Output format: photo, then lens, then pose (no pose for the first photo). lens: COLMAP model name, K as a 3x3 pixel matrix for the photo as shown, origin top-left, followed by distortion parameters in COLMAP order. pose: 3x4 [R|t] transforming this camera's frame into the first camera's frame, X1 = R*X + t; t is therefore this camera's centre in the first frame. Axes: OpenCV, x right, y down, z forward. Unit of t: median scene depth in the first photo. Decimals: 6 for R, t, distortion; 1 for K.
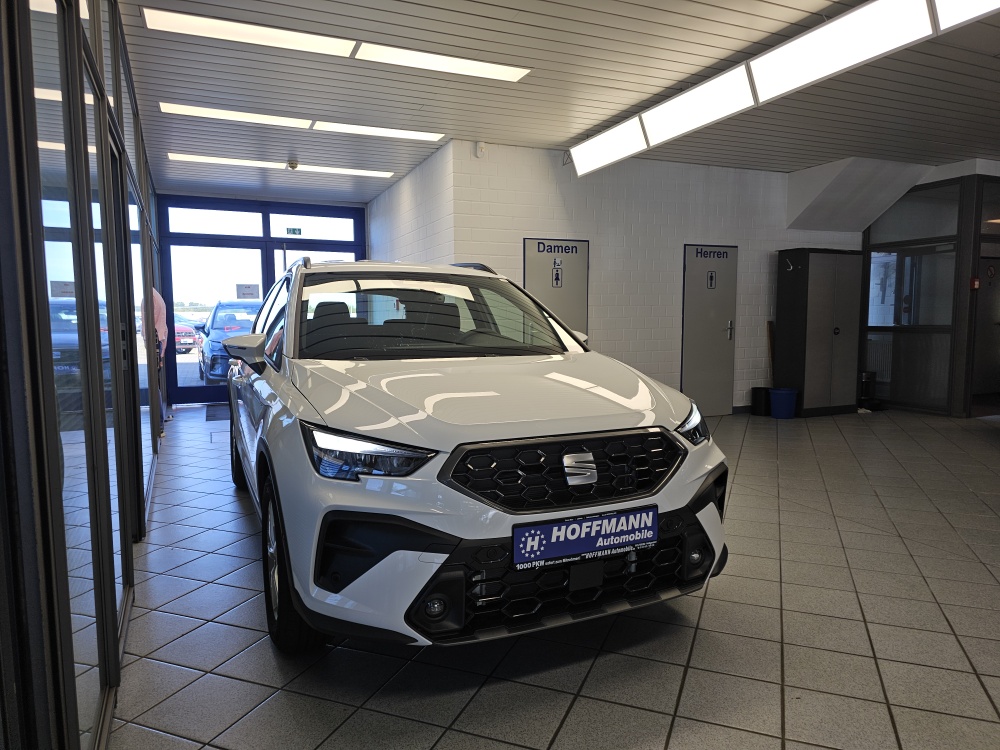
lens RADIAL K [[675.2, 0, 519.0], [0, 675.2, 389.6], [0, 0, 1]] dist [0.069192, -0.061120]
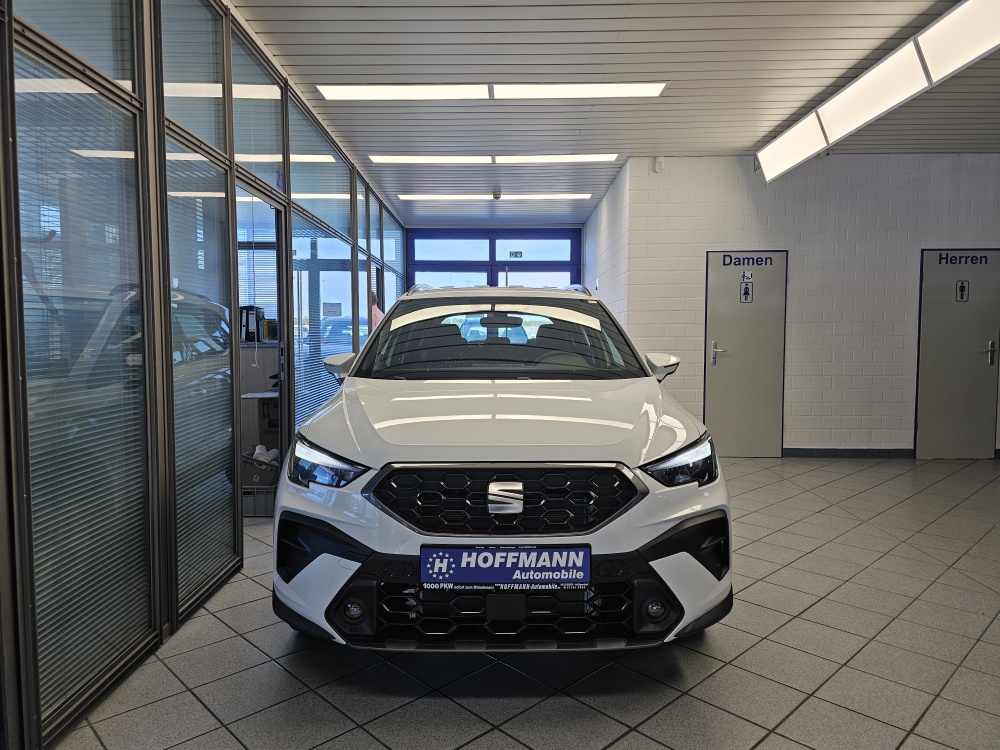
lens RADIAL K [[675.2, 0, 492.3], [0, 675.2, 380.5], [0, 0, 1]] dist [0.069192, -0.061120]
pose [[0.907895, 0.035088, -0.417726, 0.421451], [-0.048830, 0.998559, -0.022251, -0.027966], [0.416343, 0.040599, 0.908301, 0.069936]]
